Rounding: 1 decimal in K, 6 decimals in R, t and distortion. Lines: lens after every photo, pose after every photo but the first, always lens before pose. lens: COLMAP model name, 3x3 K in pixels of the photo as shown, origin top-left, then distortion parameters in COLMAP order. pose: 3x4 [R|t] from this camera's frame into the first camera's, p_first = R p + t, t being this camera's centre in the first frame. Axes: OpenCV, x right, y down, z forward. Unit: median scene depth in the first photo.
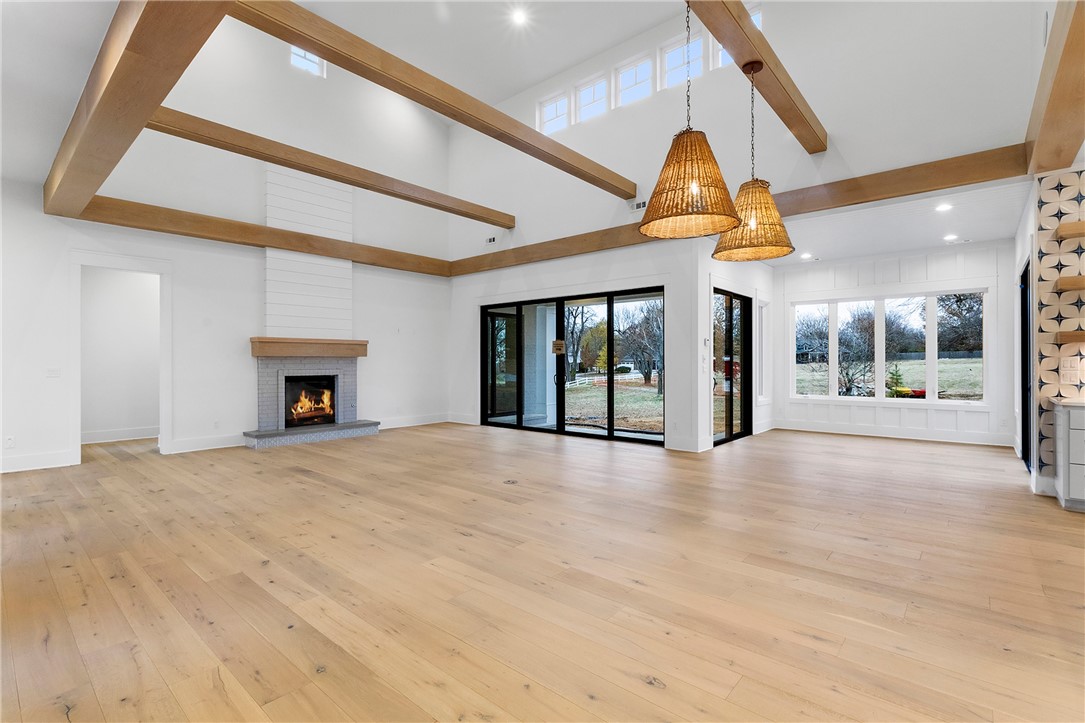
lens RADIAL K [[503.6, 0, 543.1], [0, 503.6, 363.1], [0, 0, 1]] dist [-0.002259, -0.000058]
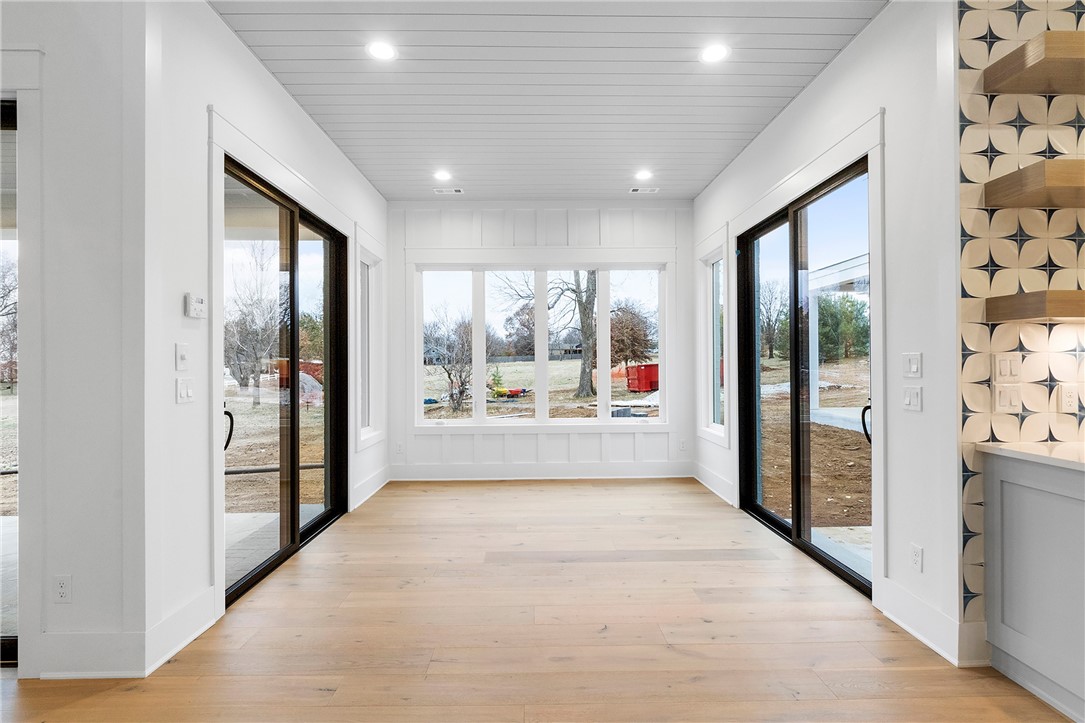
lens RADIAL K [[501.9, 0, 540.4], [0, 501.9, 361.1], [0, 0, 1]] dist [-0.004103, -0.000173]
pose [[0.749341, 0.000901, 0.662184, 0.288678], [0.005566, 0.999955, -0.007659, -0.002318], [-0.662161, 0.009425, 0.749303, 0.631171]]
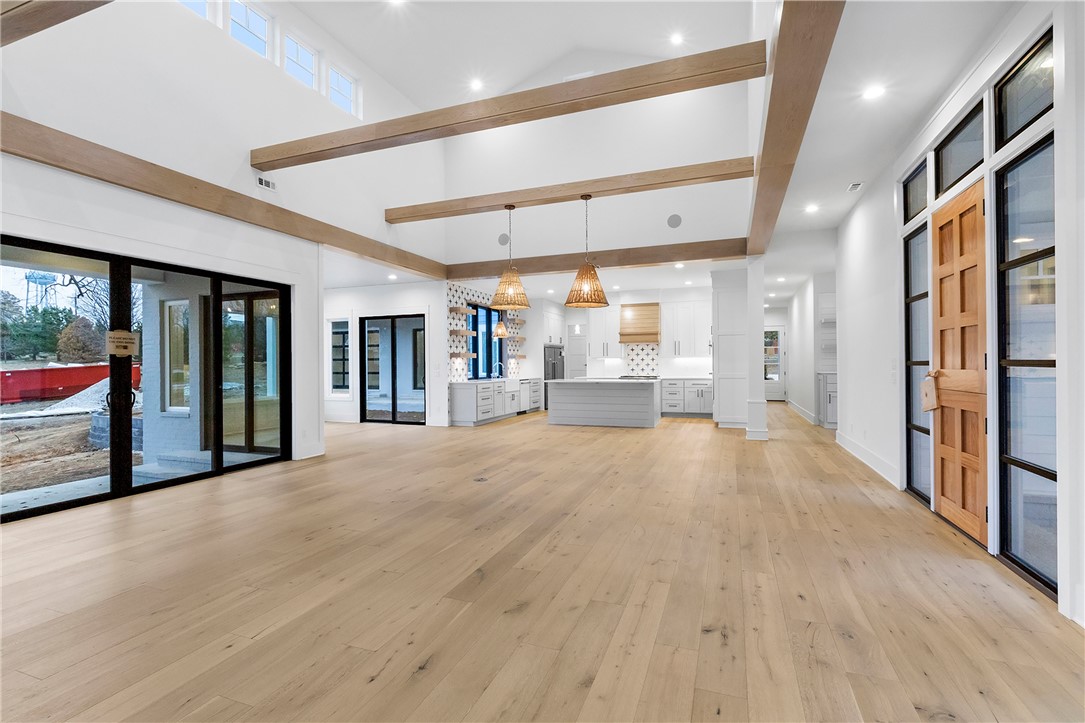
lens RADIAL K [[492.4, 0, 542.5], [0, 492.4, 361.5], [0, 0, 1]] dist [0.001233, -0.000020]
pose [[-0.344399, 0.008301, 0.938787, -0.821368], [0.011374, 0.999924, -0.004669, -0.004805], [-0.938754, 0.009070, -0.344467, 0.934127]]
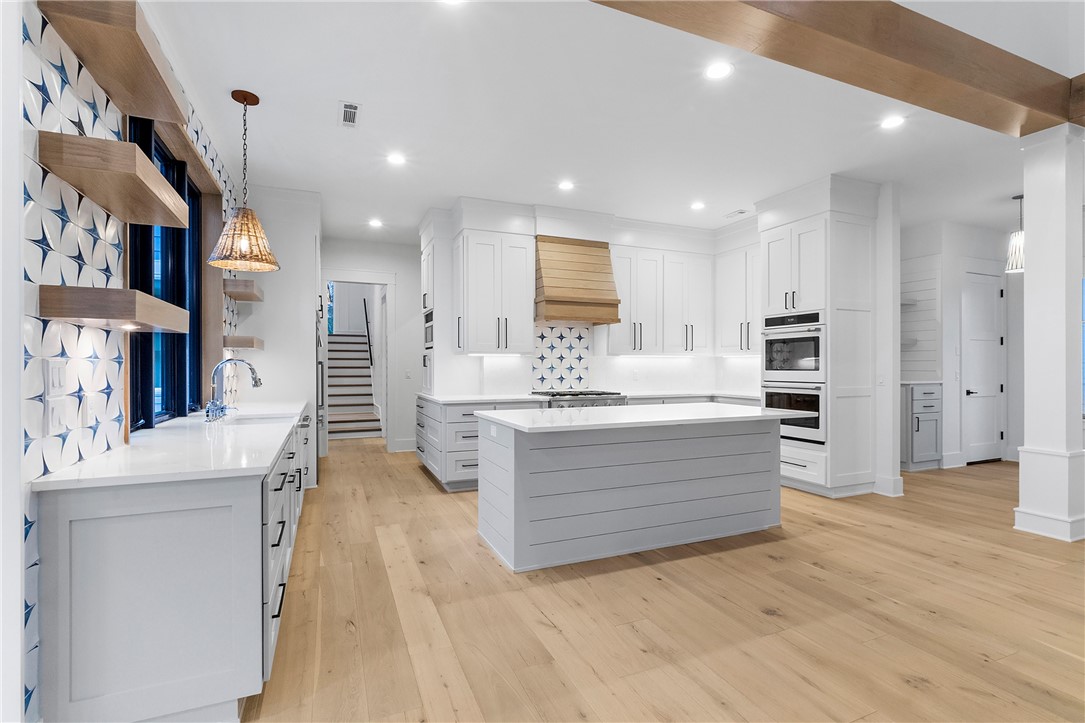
lens RADIAL K [[503.6, 0, 543.1], [0, 503.6, 363.1], [0, 0, 1]] dist [-0.002259, -0.000058]
pose [[-0.897201, 0.003677, 0.441606, 0.387530], [0.002536, 0.999992, -0.003174, -0.004231], [-0.441615, -0.001728, -0.897203, 0.783484]]
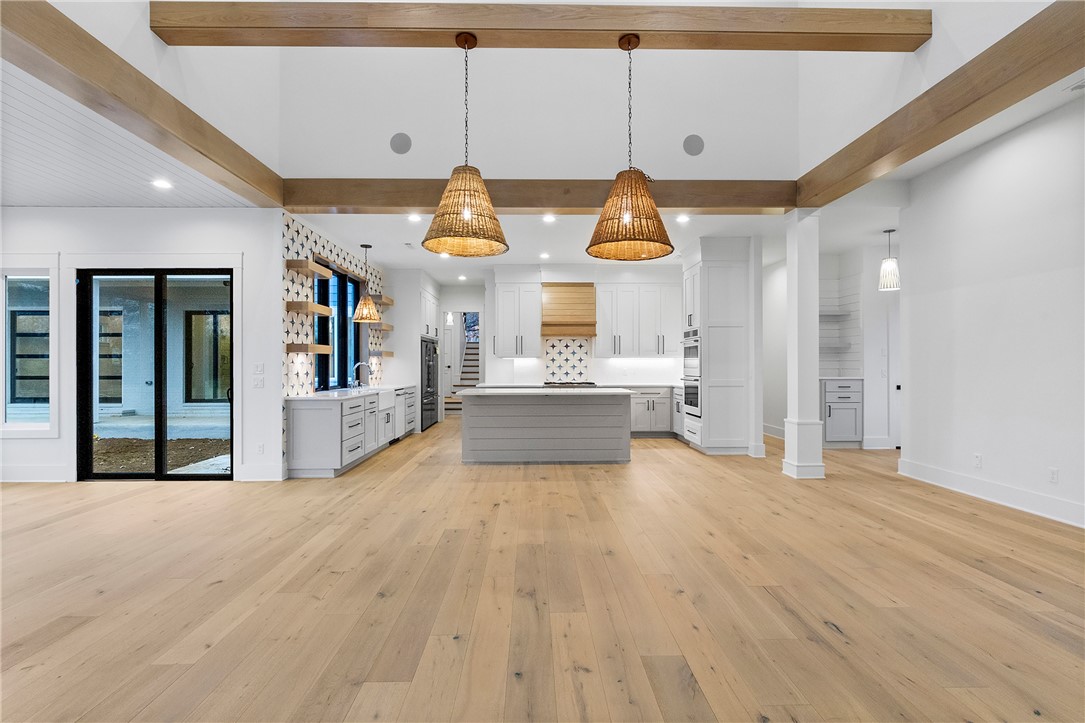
lens RADIAL K [[501.9, 0, 540.4], [0, 501.9, 361.1], [0, 0, 1]] dist [-0.004103, -0.000173]
pose [[-0.667584, 0.006888, 0.744502, -0.207478], [0.004269, 0.999976, -0.005423, -0.006037], [-0.744522, -0.000442, -0.667598, 0.921894]]
